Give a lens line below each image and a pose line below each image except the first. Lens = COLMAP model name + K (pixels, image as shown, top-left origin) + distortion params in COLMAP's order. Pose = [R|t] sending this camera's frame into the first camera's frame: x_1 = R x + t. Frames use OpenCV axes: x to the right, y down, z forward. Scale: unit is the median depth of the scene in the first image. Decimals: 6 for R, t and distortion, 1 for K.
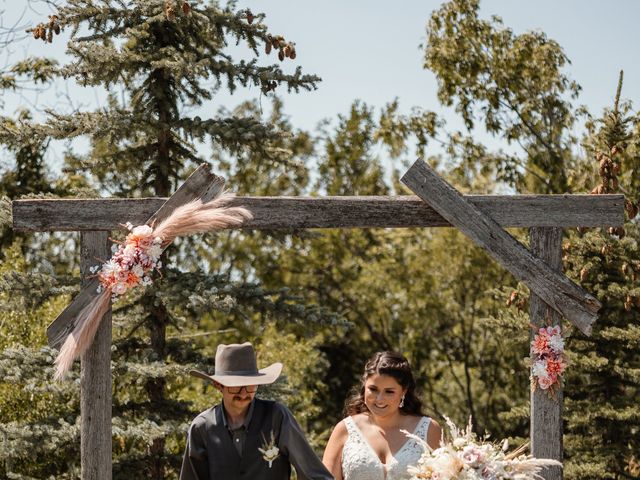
lens RADIAL K [[3008.6, 0, 320.0], [0, 3008.6, 240.0], [0, 0, 1]] dist [-0.279567, 0.062378]
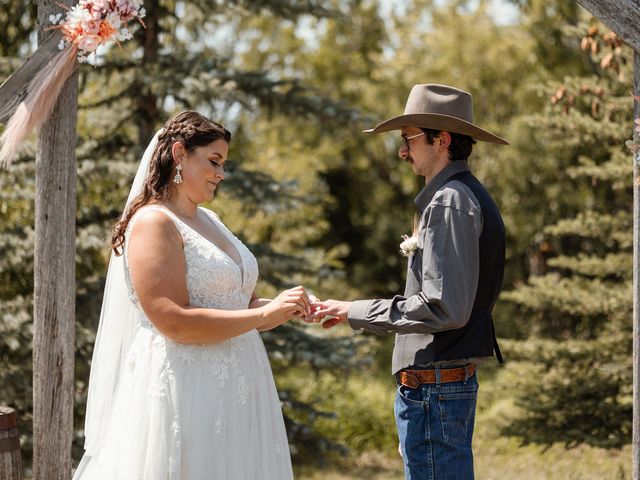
lens RADIAL K [[3008.6, 0, 320.0], [0, 3008.6, 240.0], [0, 0, 1]] dist [-0.279567, 0.062378]
pose [[0.999958, 0.009094, 0.001251, -0.007618], [-0.009152, 0.998292, 0.057701, 0.016896], [-0.000724, -0.057710, 0.998333, 0.199307]]
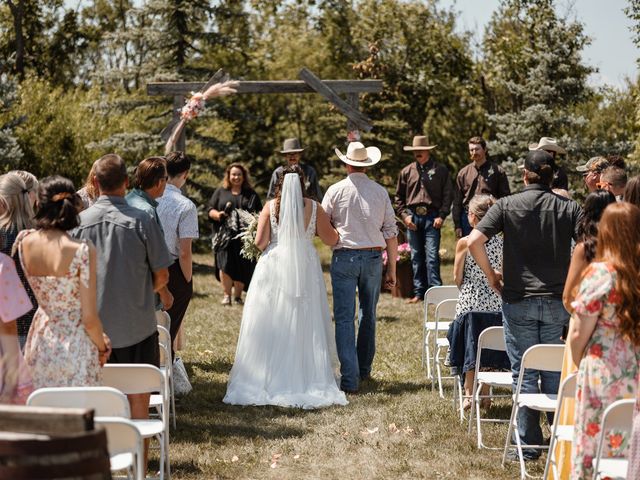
lens RADIAL K [[3008.6, 0, 320.0], [0, 3008.6, 240.0], [0, 0, 1]] dist [-0.279567, 0.062378]
pose [[0.996307, -0.017882, 0.083979, -0.138758], [0.008945, 0.994367, 0.105612, -0.120936], [-0.085395, -0.104471, 0.990855, -1.271243]]
